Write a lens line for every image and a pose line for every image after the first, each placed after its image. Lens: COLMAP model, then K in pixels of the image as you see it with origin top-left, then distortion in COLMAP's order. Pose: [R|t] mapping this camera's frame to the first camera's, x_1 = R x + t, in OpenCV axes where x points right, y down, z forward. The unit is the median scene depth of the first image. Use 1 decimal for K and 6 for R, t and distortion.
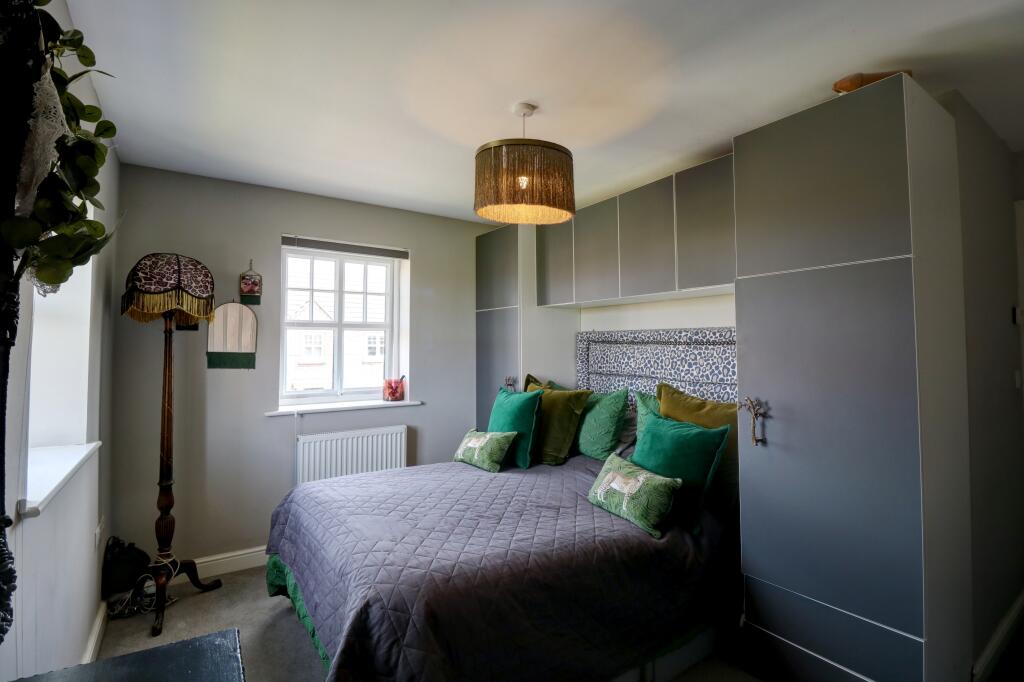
lens RADIAL K [[478.3, 0, 521.6], [0, 478.3, 327.7], [0, 0, 1]] dist [0.001259, -0.013720]
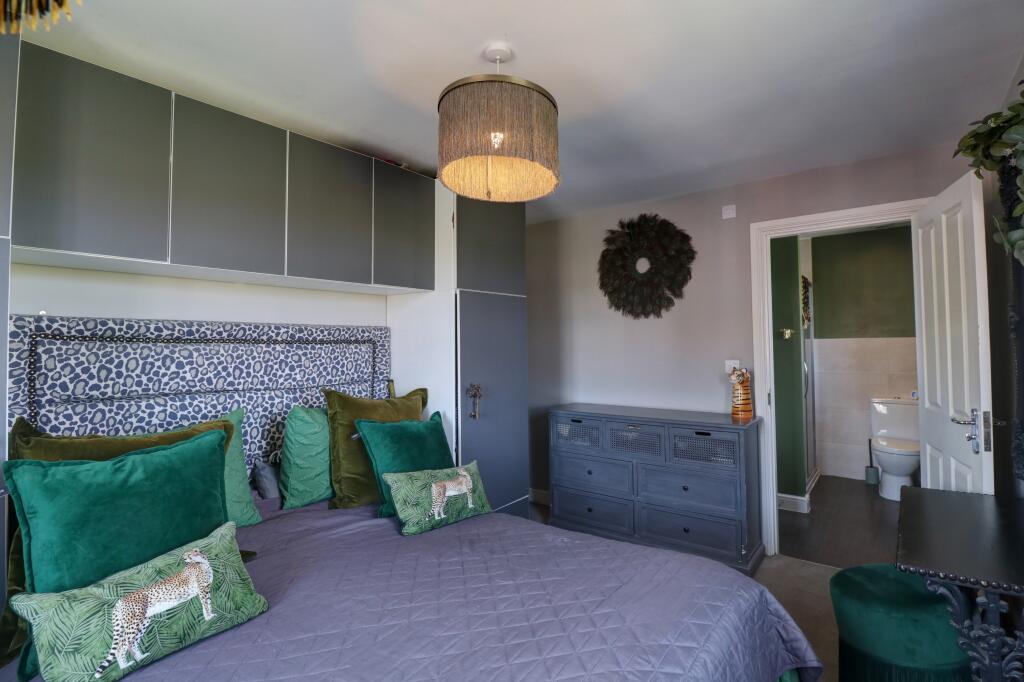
lens RADIAL K [[478.3, 0, 521.6], [0, 478.3, 327.7], [0, 0, 1]] dist [0.001259, -0.013720]
pose [[-0.289279, 0.026296, 0.956884, -0.557373], [-0.040325, 0.998400, -0.039628, 0.024618], [-0.956395, -0.050050, -0.287756, 0.860446]]
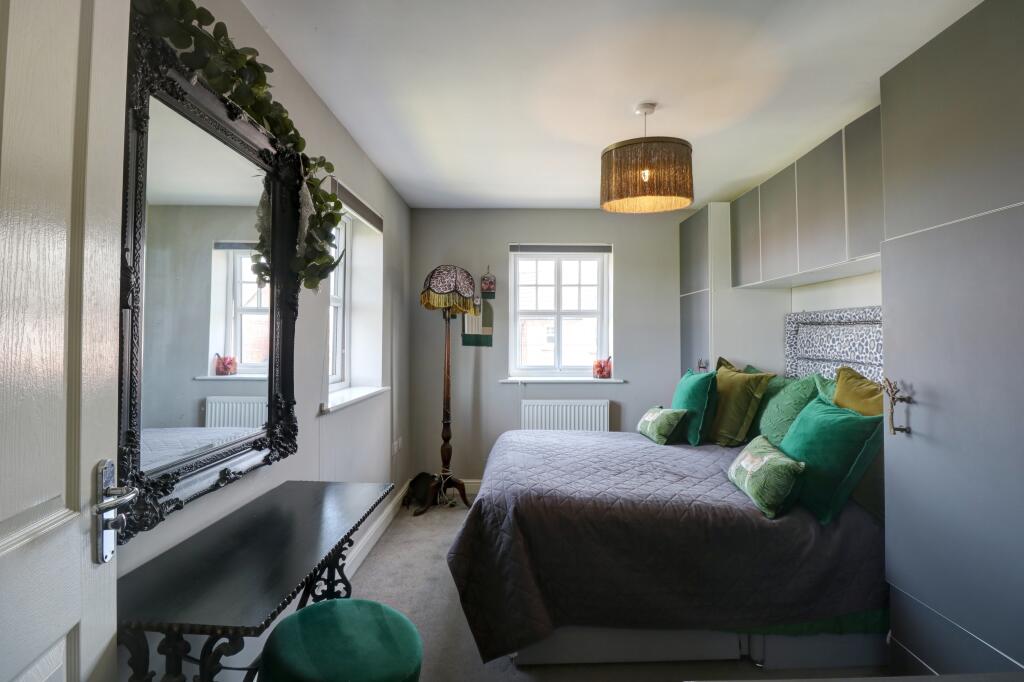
lens RADIAL K [[478.3, 0, 521.6], [0, 478.3, 327.7], [0, 0, 1]] dist [0.001259, -0.013720]
pose [[0.820650, -0.010177, -0.571340, 0.289828], [0.019231, 0.999767, 0.009814, 0.022418], [0.571107, -0.019041, 0.820654, -0.053991]]
